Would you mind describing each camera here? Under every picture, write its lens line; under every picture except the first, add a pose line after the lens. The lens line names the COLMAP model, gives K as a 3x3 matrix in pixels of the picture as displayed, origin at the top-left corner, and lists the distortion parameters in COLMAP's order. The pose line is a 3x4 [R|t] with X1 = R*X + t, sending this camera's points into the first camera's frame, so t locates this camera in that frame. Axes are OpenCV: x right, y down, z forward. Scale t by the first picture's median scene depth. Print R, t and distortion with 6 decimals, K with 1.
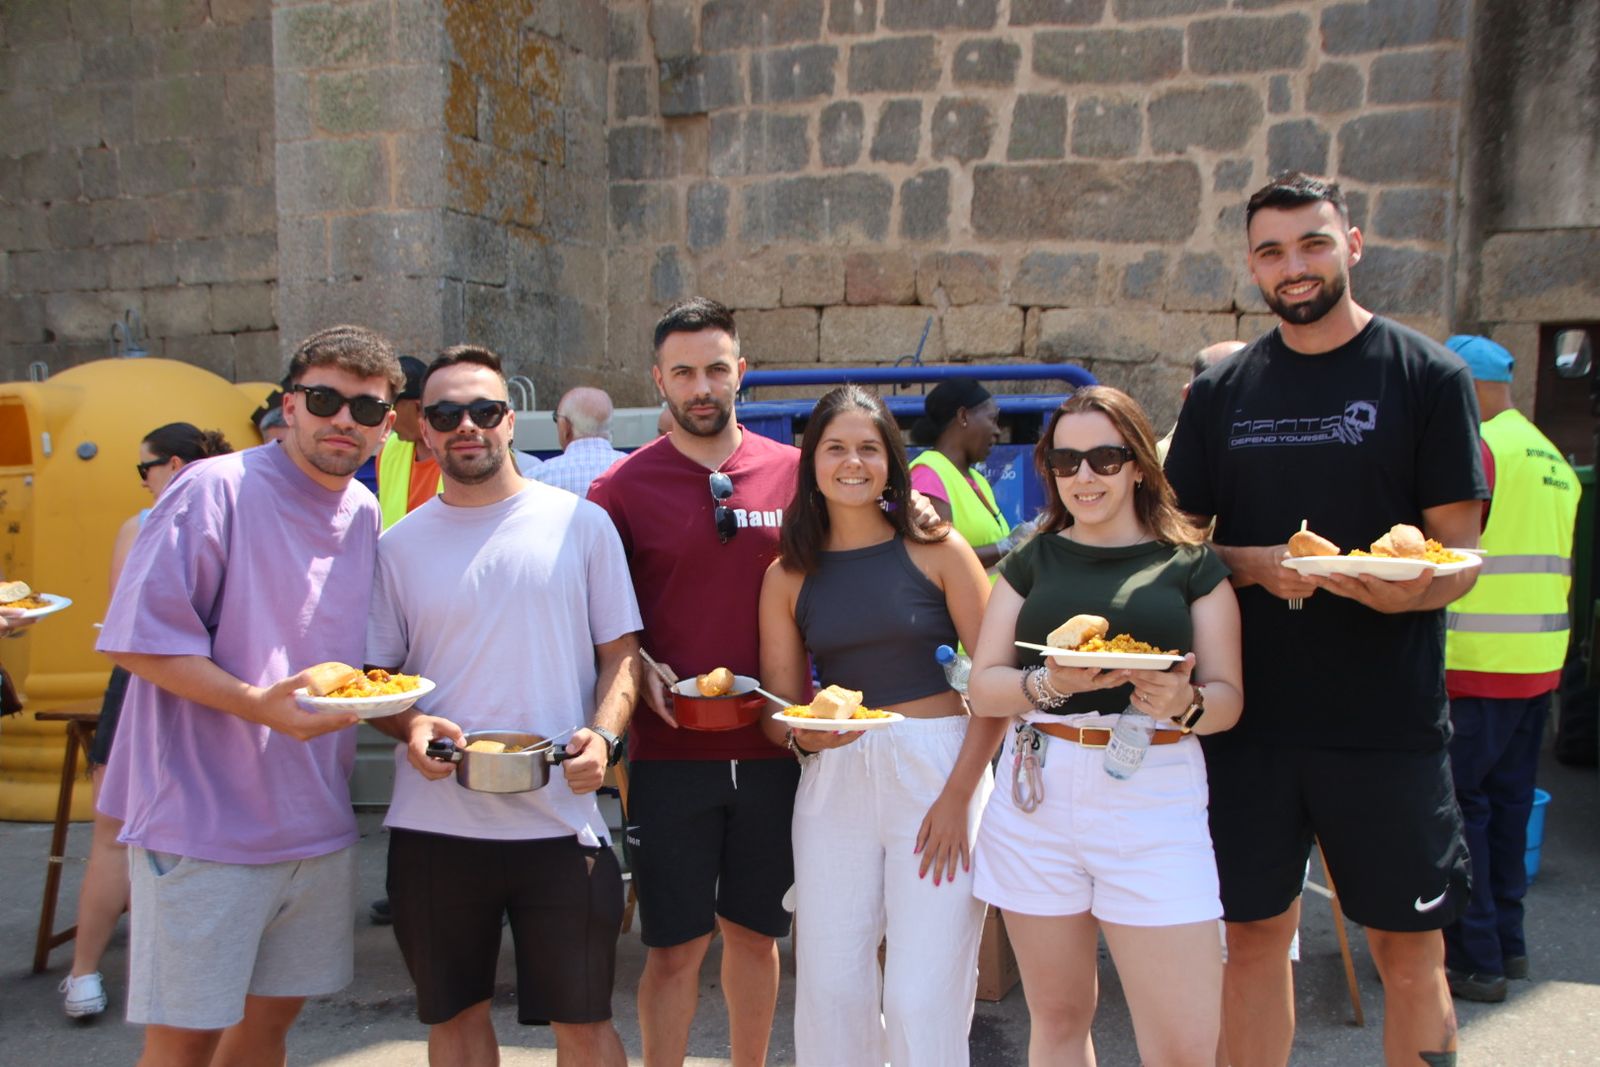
lens RADIAL K [[1775.7, 0, 757.7], [0, 1775.7, 572.2], [0, 0, 1]] dist [-0.022923, 0.000000]
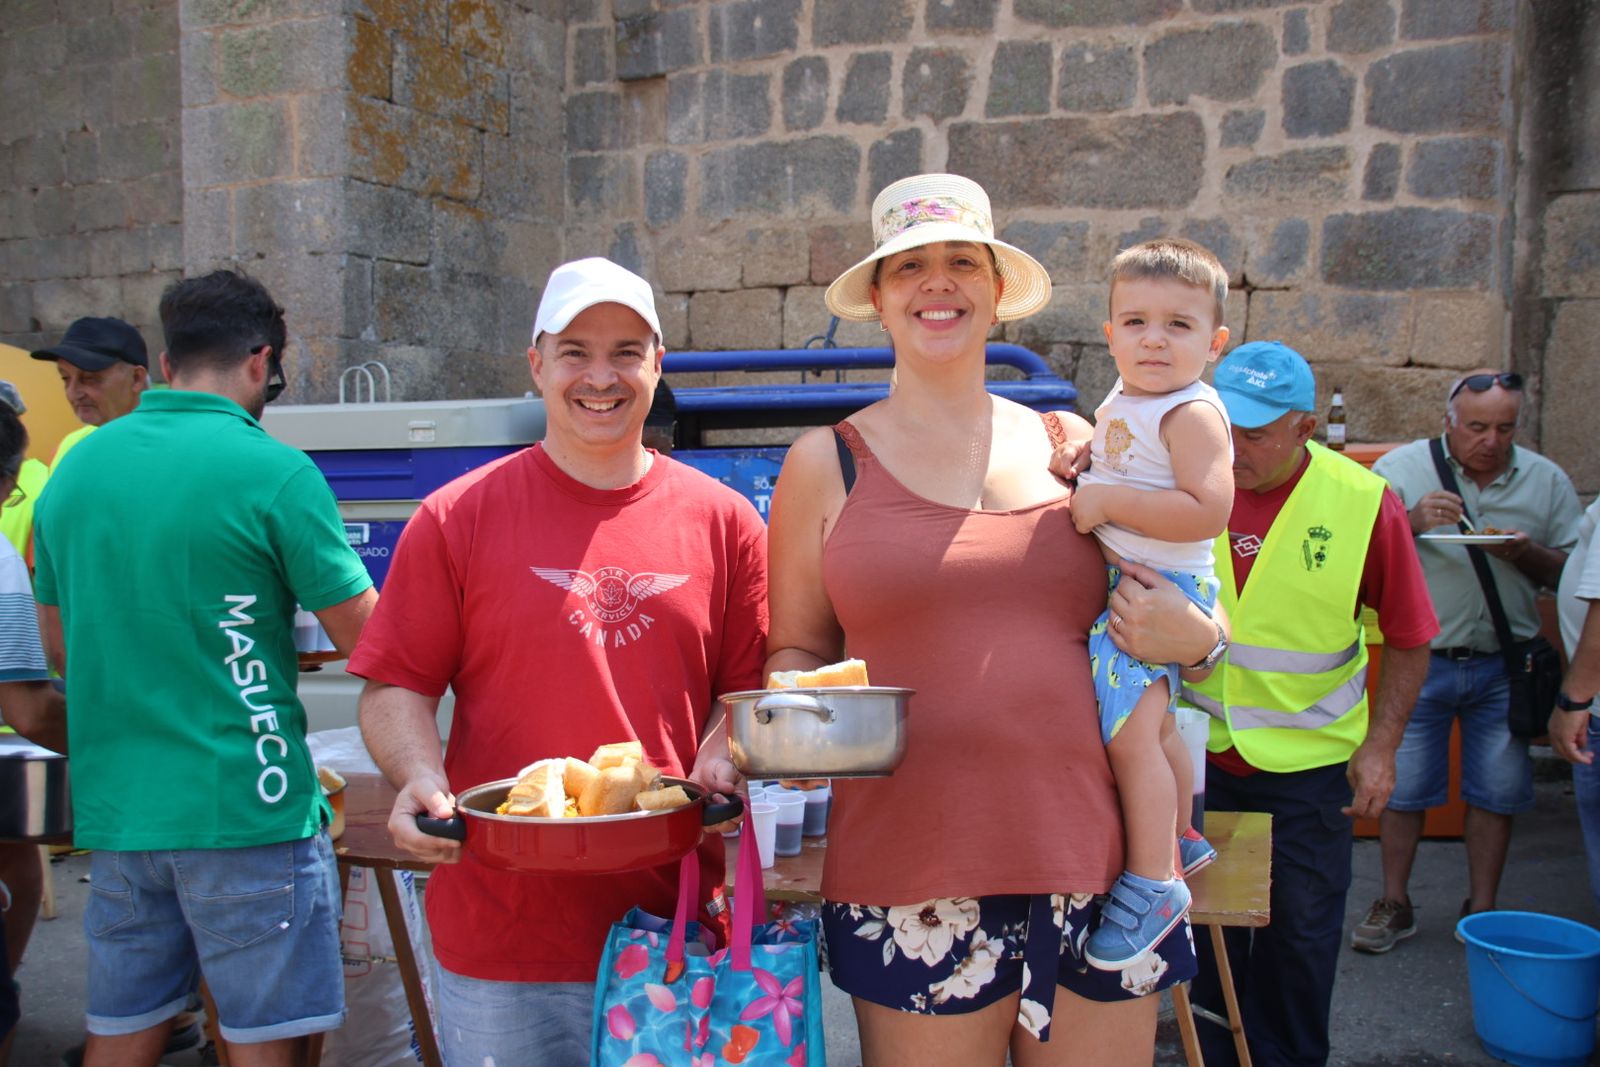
lens RADIAL K [[1611.1, 0, 793.4], [0, 1611.1, 503.5], [0, 0, 1]] dist [-0.024677, 0.000000]
pose [[0.996822, 0.006590, -0.079389, 0.107166], [-0.009101, 0.999468, -0.031308, -0.015786], [0.079140, 0.031931, 0.996352, 0.202067]]
